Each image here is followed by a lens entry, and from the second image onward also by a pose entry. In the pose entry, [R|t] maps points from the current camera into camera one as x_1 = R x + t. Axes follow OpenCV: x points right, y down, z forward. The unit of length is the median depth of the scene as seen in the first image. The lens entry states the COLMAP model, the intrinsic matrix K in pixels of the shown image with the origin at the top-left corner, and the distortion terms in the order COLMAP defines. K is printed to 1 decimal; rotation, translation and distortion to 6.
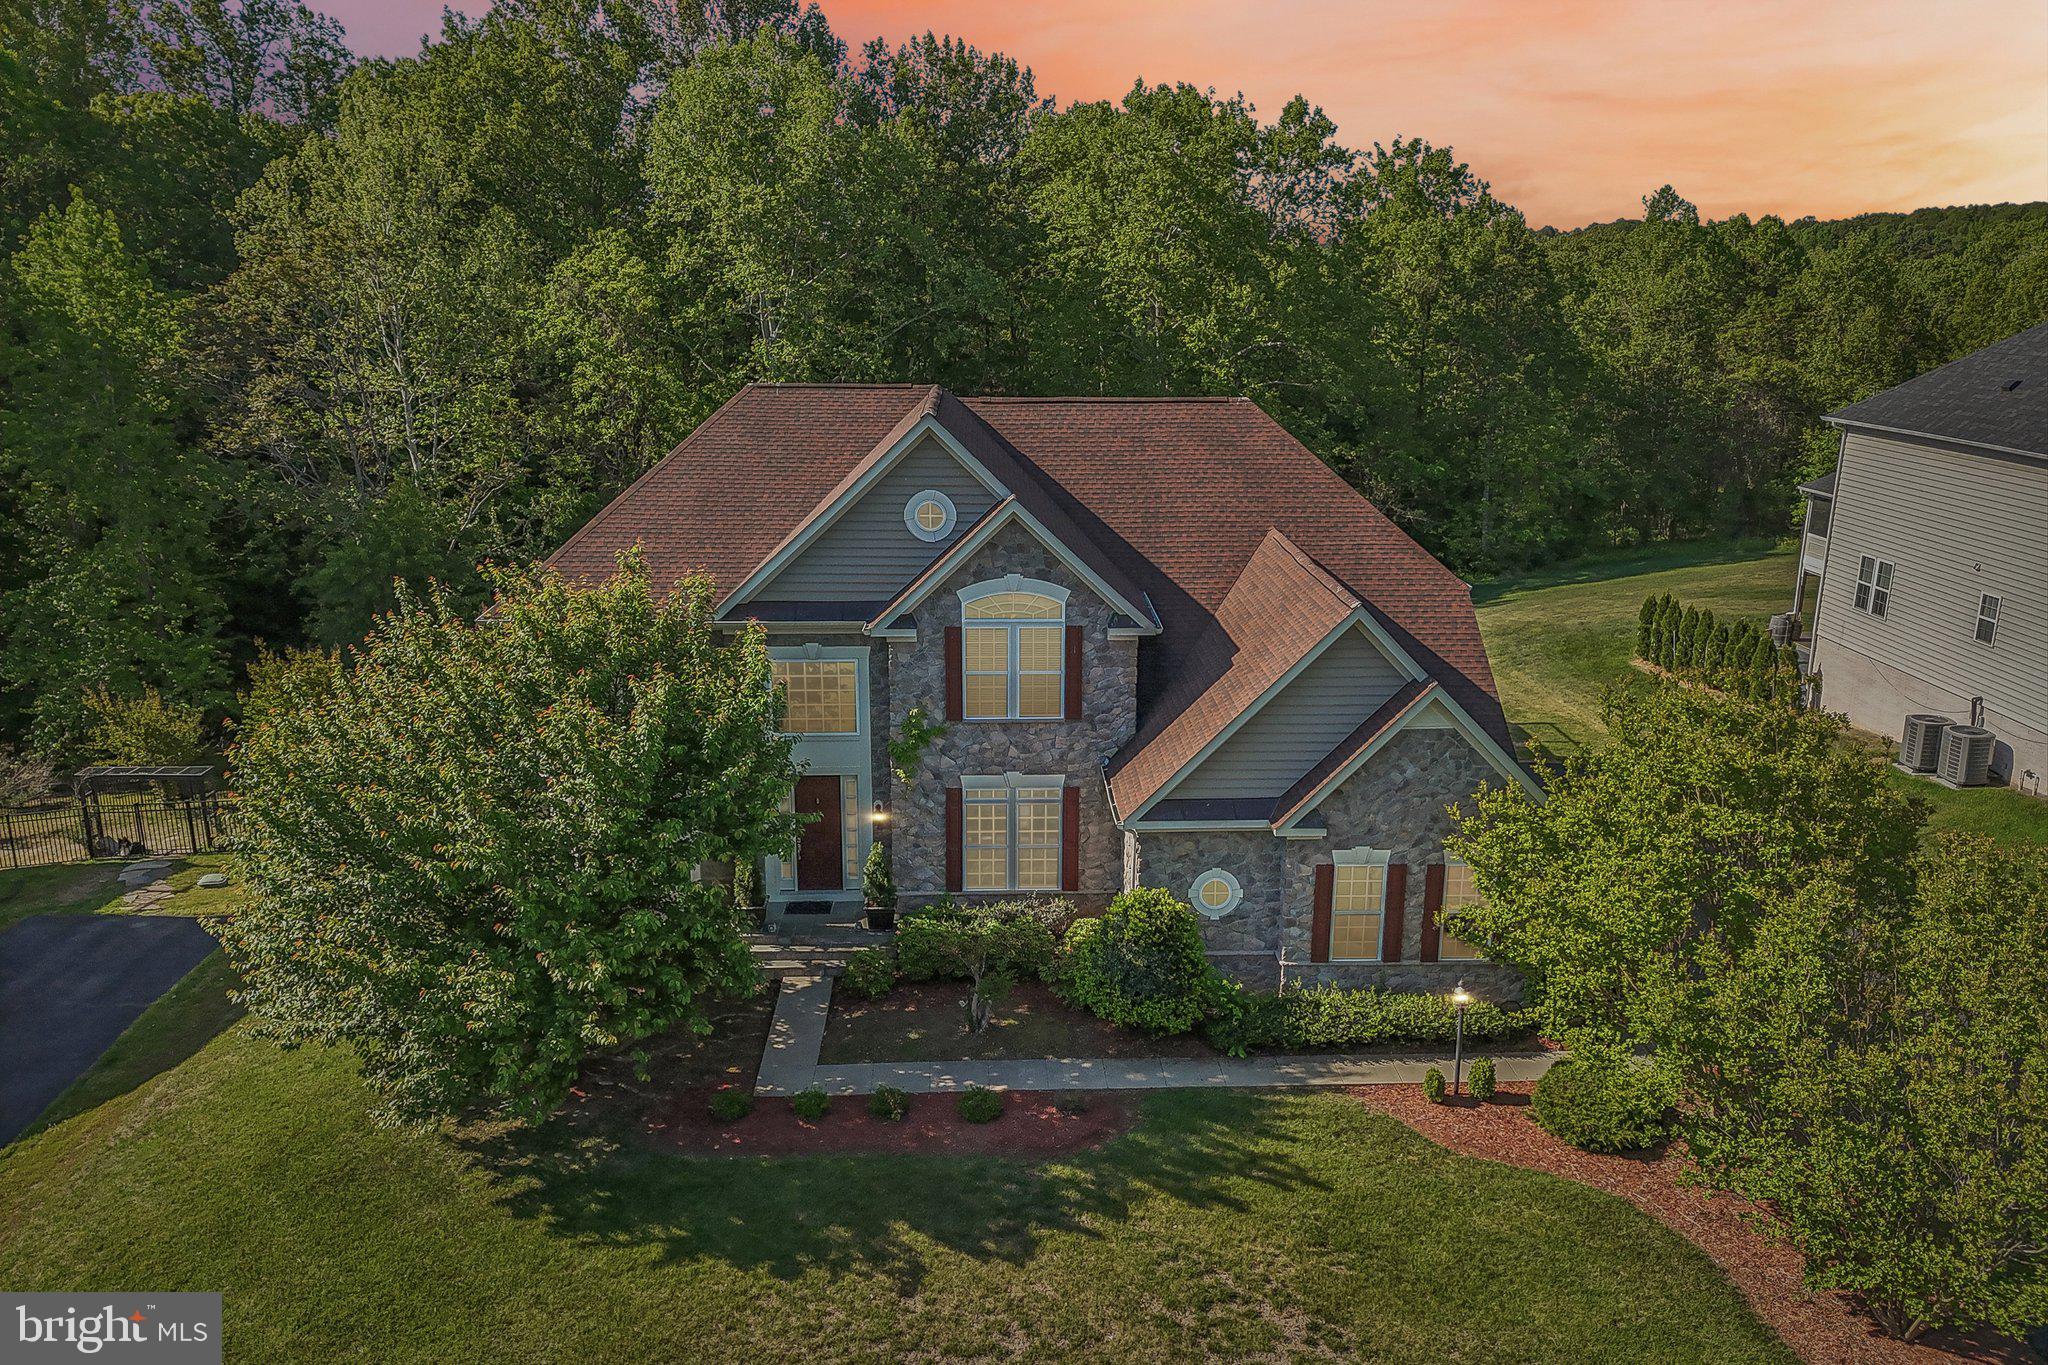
lens RADIAL K [[1501.9, 0, 1025.1], [0, 1501.9, 681.4], [0, 0, 1]] dist [0.069350, -0.065331]
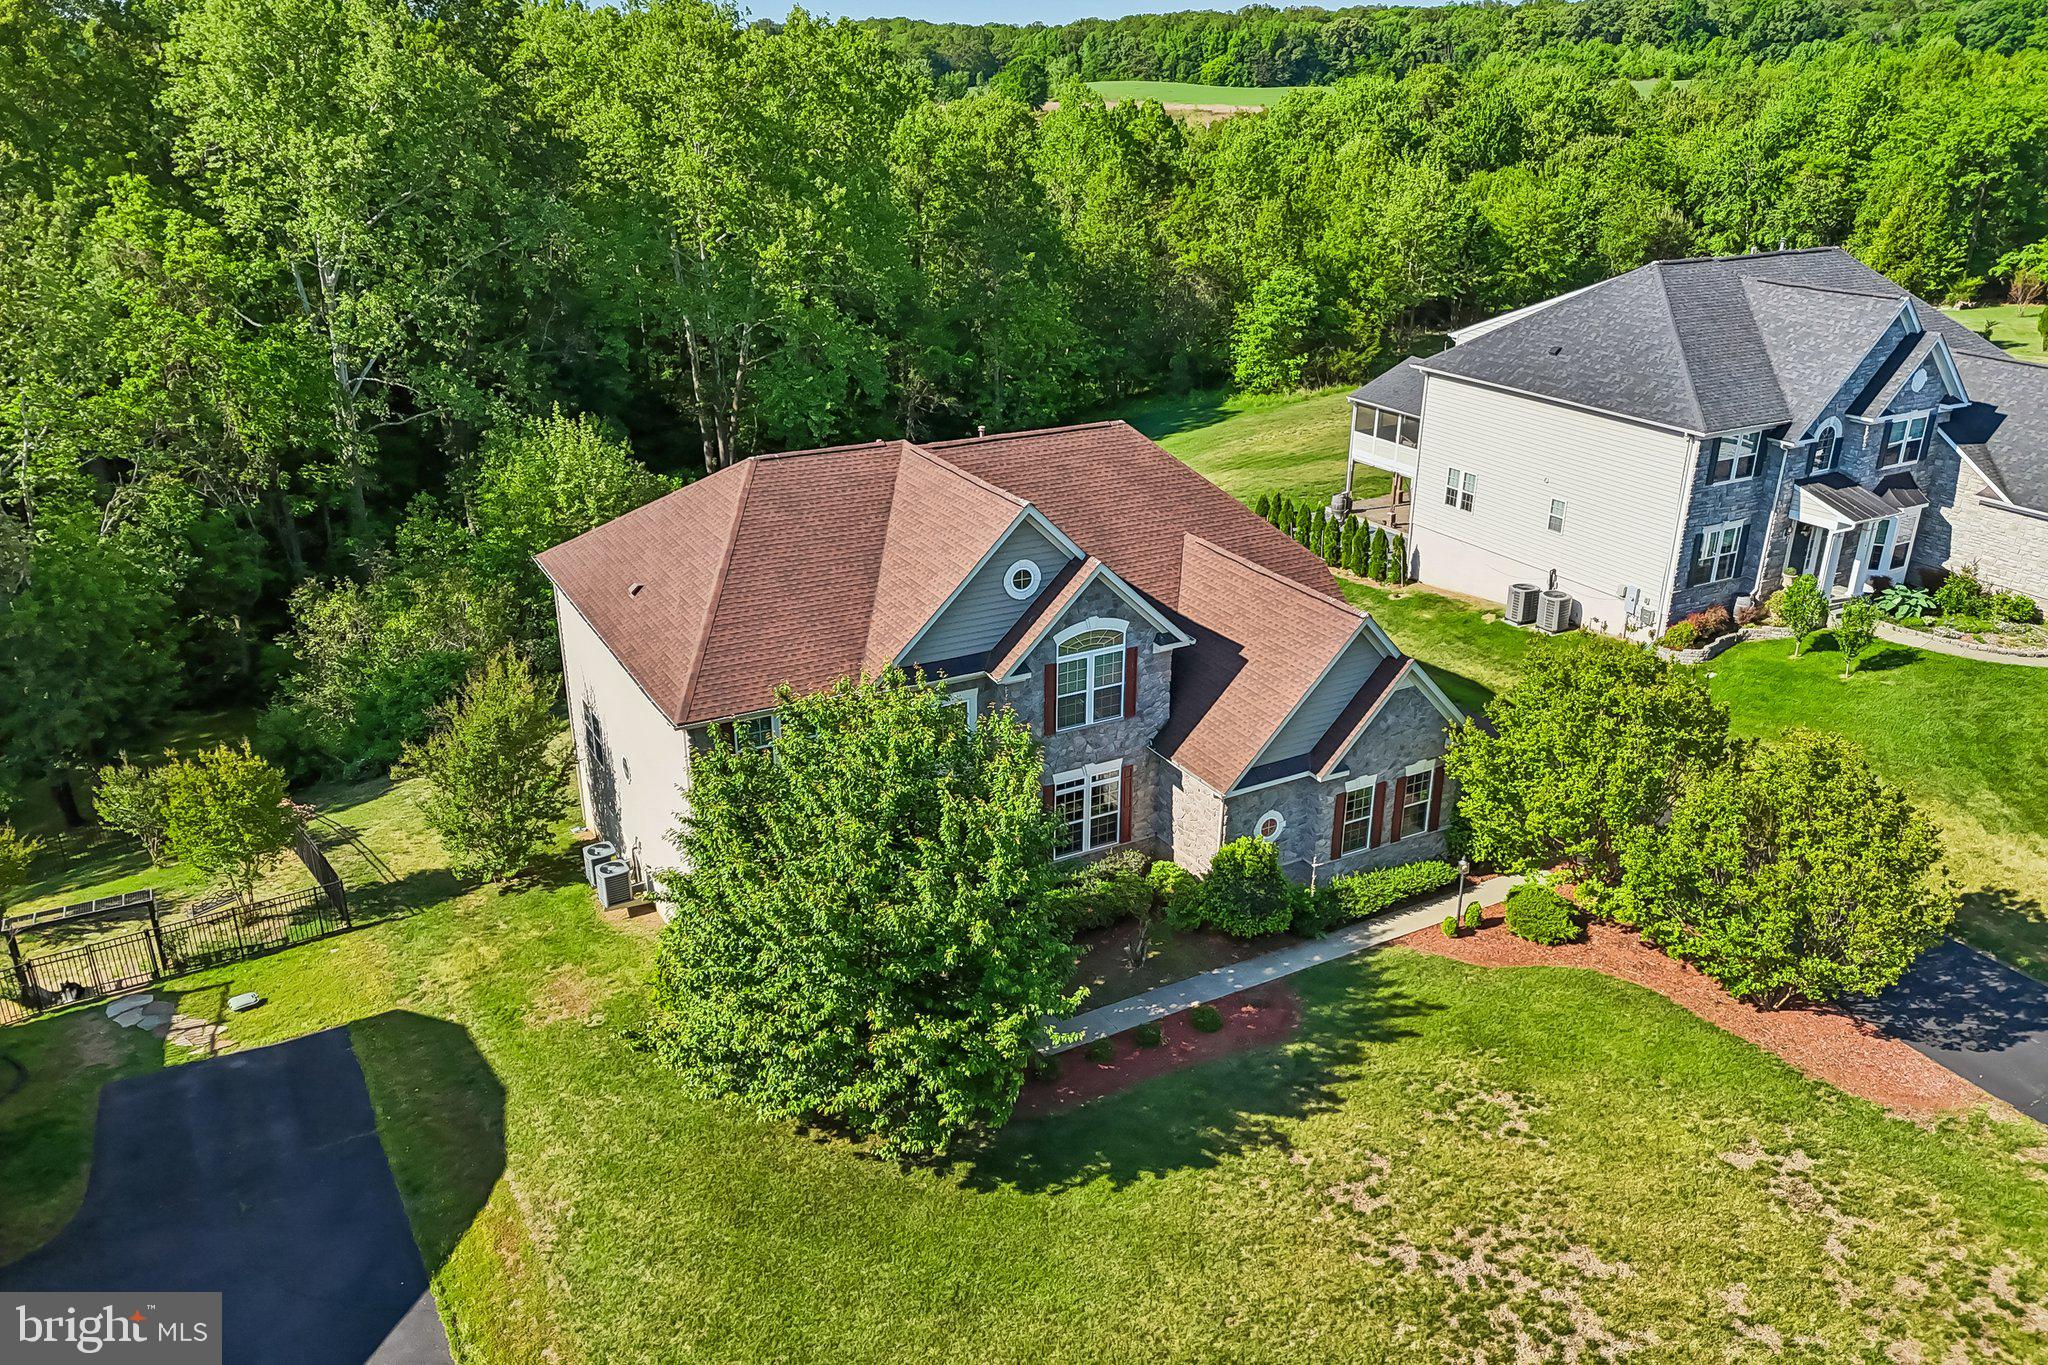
lens RADIAL K [[1501.9, 0, 1023.5], [0, 1501.9, 681.0], [0, 0, 1]] dist [0.069350, -0.065331]
pose [[0.893714, -0.172078, 0.414324, -0.597632], [0.118988, 0.981359, 0.150916, -0.217104], [-0.432571, -0.085576, 0.897530, -0.126083]]
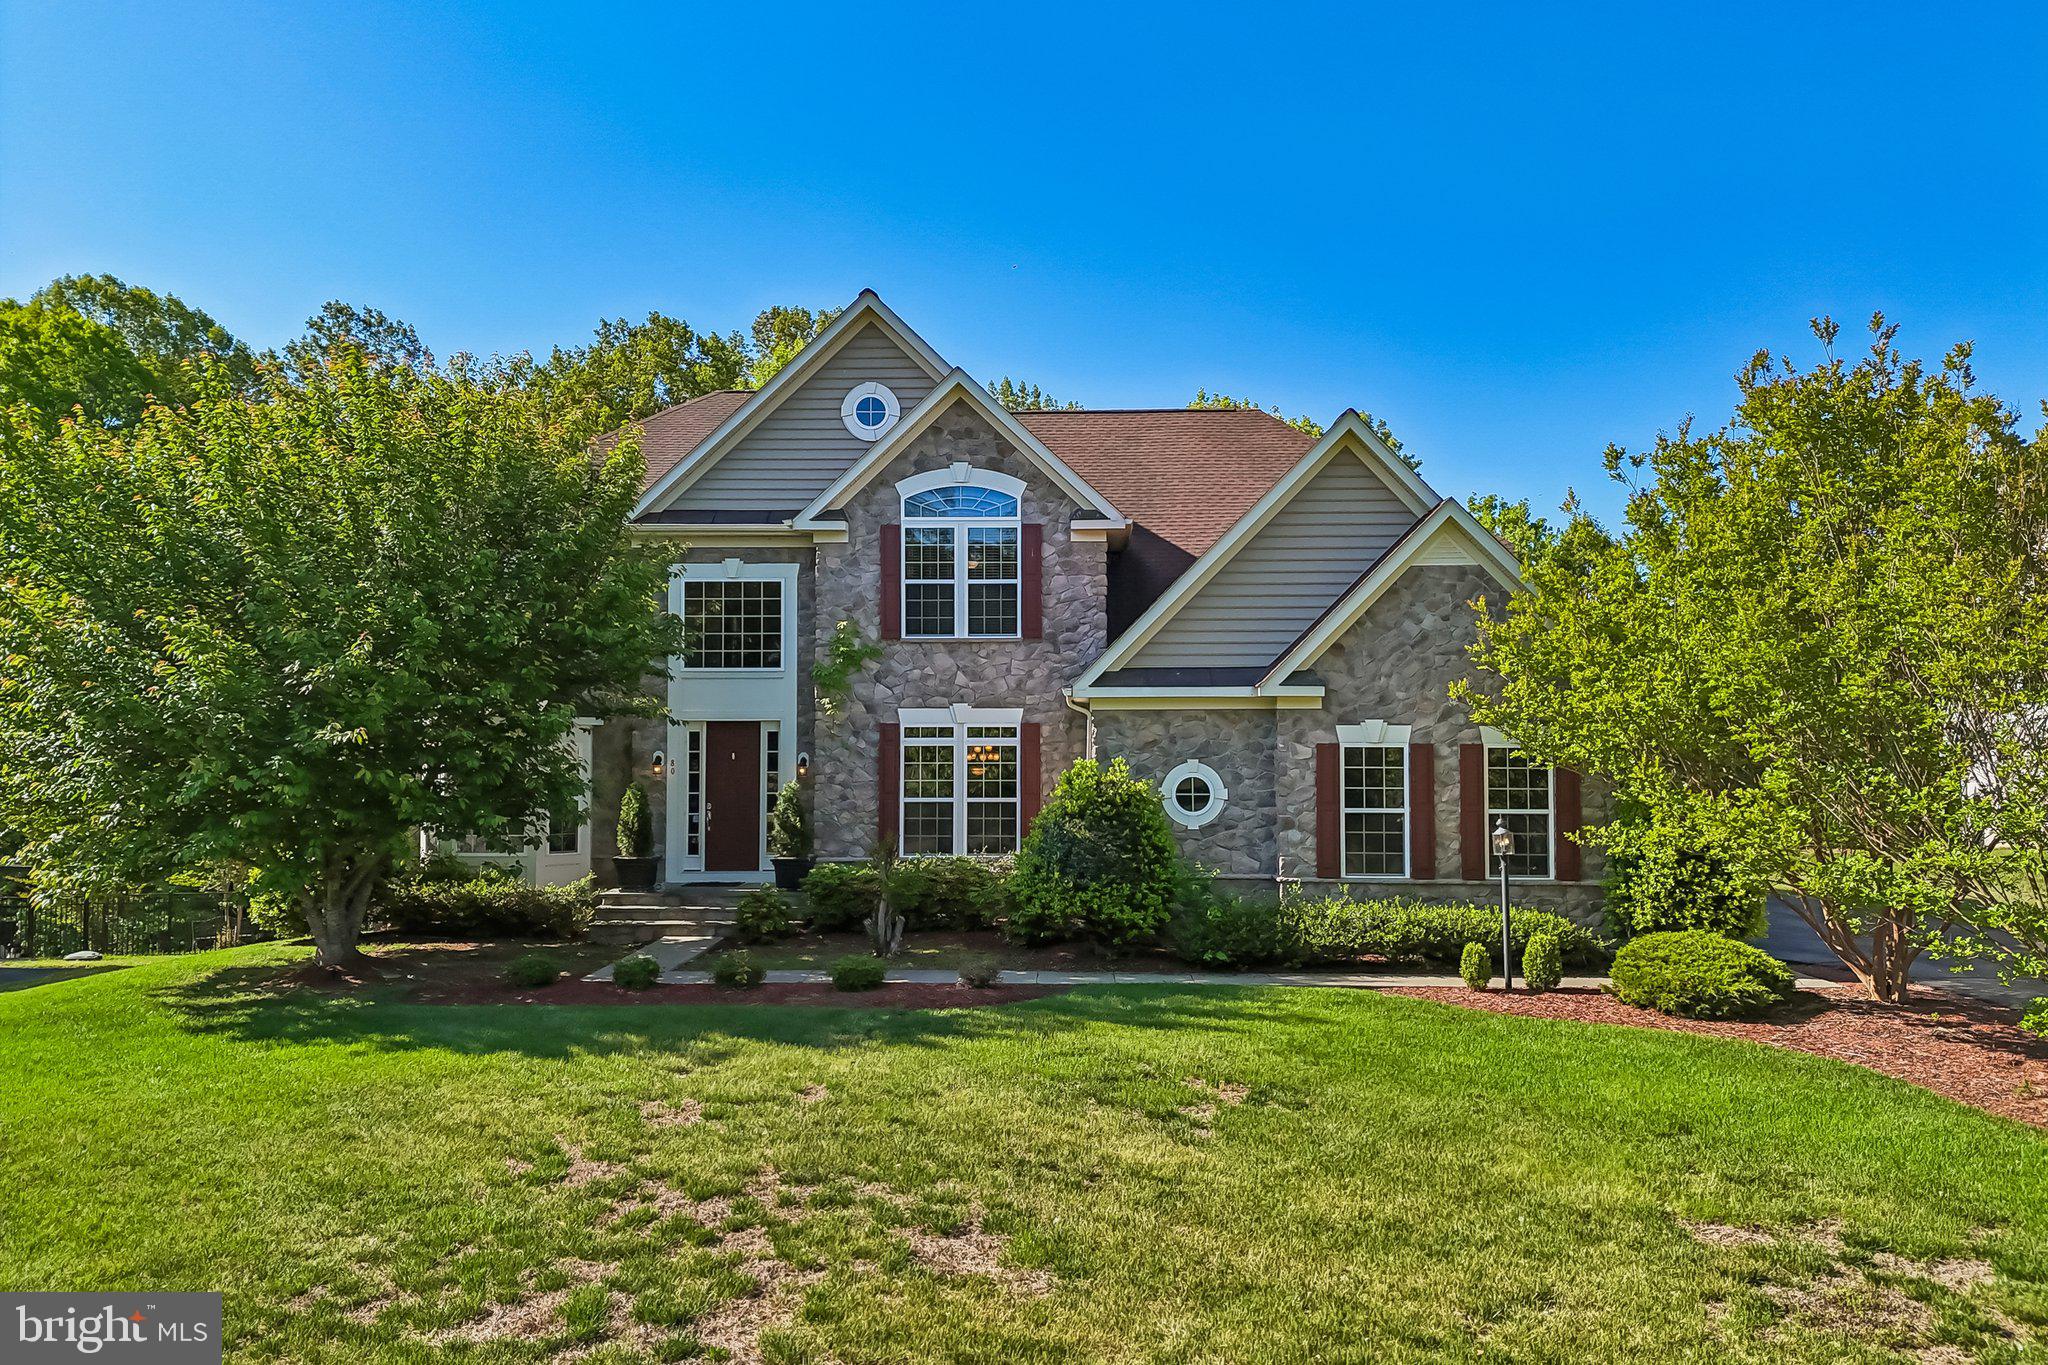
lens RADIAL K [[1501.9, 0, 1032.2], [0, 1501.9, 707.9], [0, 0, 1]] dist [0.069350, -0.065331]
pose [[0.997390, -0.005614, -0.071989, 0.094822], [-0.015384, 0.957559, -0.287827, 0.312163], [0.070550, 0.288183, 0.954973, 0.214426]]
